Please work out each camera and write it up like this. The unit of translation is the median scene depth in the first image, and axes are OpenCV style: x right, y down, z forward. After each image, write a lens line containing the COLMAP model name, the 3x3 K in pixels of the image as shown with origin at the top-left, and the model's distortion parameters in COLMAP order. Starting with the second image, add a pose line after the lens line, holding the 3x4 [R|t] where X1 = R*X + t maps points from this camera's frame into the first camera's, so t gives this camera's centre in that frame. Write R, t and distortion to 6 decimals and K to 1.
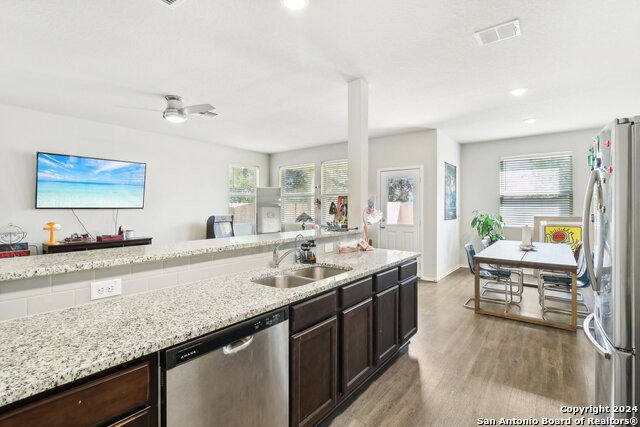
lens RADIAL K [[303.1, 0, 319.0], [0, 303.1, 209.3], [0, 0, 1]] dist [-0.002478, 0.000313]
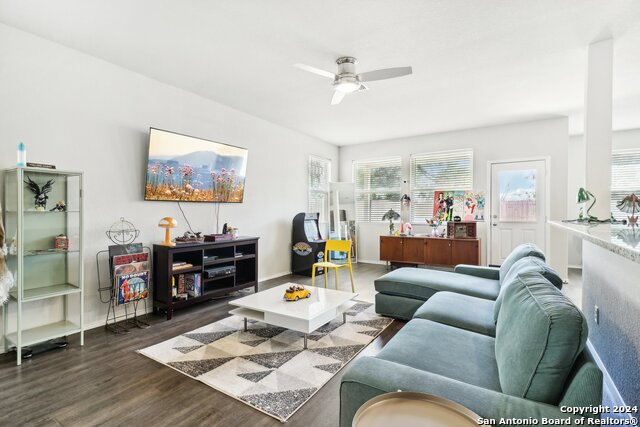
lens RADIAL K [[303.1, 0, 320.4], [0, 303.1, 210.8], [0, 0, 1]] dist [-0.002478, 0.000313]
pose [[0.997241, -0.000890, 0.074228, -0.399997], [0.001306, 0.999984, -0.005550, 0.022701], [-0.074222, 0.005632, 0.997226, 0.134744]]
